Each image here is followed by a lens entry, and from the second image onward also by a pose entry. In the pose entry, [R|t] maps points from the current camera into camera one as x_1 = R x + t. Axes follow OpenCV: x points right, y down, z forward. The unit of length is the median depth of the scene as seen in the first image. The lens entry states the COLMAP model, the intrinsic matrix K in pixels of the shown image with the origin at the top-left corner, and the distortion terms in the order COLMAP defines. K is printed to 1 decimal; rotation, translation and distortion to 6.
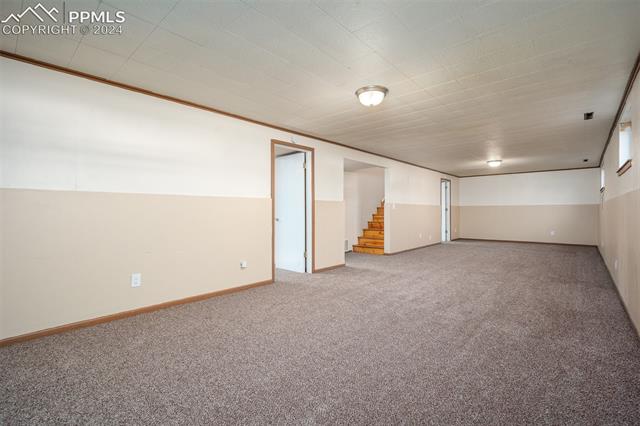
lens RADIAL K [[292.8, 0, 318.2], [0, 292.8, 210.2], [0, 0, 1]] dist [-0.030660, -0.000319]
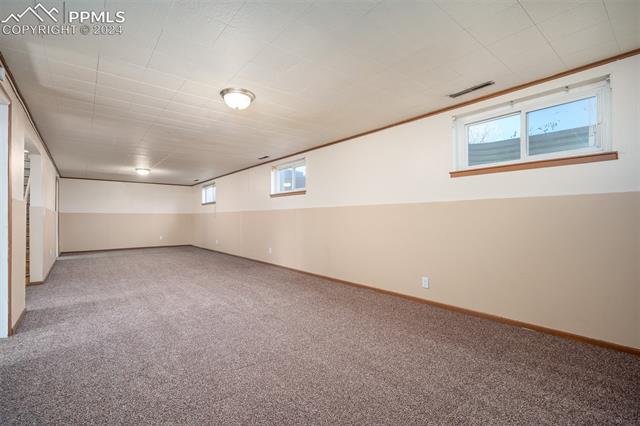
lens RADIAL K [[292.8, 0, 317.9], [0, 292.8, 214.7], [0, 0, 1]] dist [-0.030660, -0.000319]
pose [[0.160321, 0.006862, 0.987041, -0.296458], [0.006694, 0.999945, -0.008039, 0.001113], [-0.987042, 0.007896, 0.160266, 0.240595]]
